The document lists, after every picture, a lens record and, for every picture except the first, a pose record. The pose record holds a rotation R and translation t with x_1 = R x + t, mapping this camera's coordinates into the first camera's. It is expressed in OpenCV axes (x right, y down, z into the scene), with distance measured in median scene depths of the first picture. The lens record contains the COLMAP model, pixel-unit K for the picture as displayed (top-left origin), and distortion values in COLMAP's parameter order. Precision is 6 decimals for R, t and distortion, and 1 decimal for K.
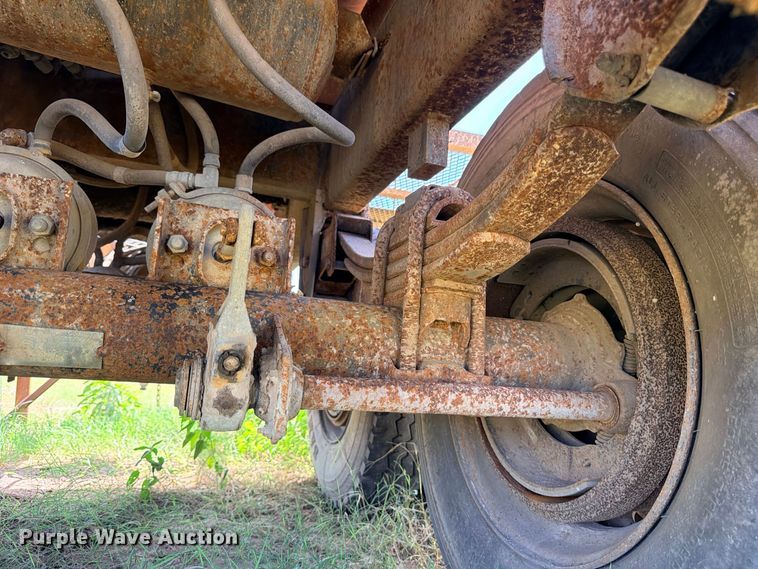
lens RADIAL K [[535.4, 0, 379.0], [0, 535.4, 284.5], [0, 0, 1]] dist [0.074519, -0.123034]
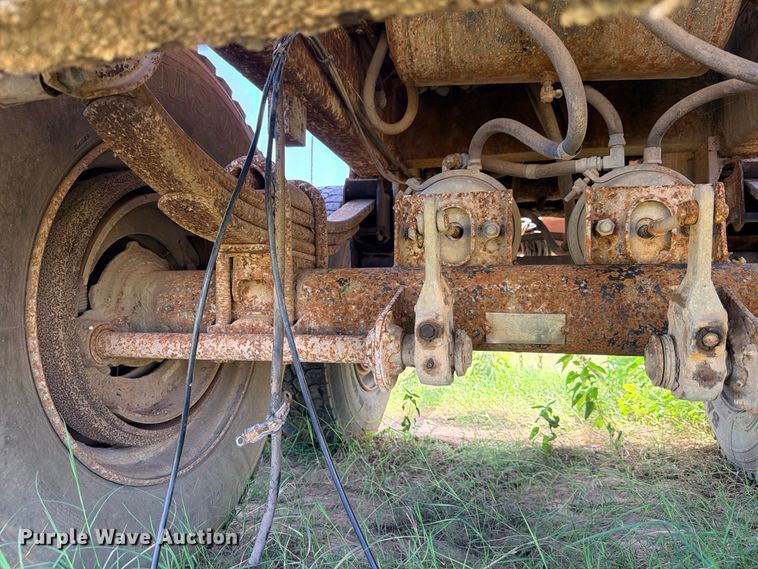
lens RADIAL K [[539.7, 0, 379.0], [0, 539.7, 284.5], [0, 0, 1]] dist [0.023719, -0.049373]
pose [[0.820467, -0.085475, -0.565267, -0.144468], [0.125963, 0.991489, 0.032906, -0.055963], [0.557644, -0.098201, 0.824251, -0.164195]]
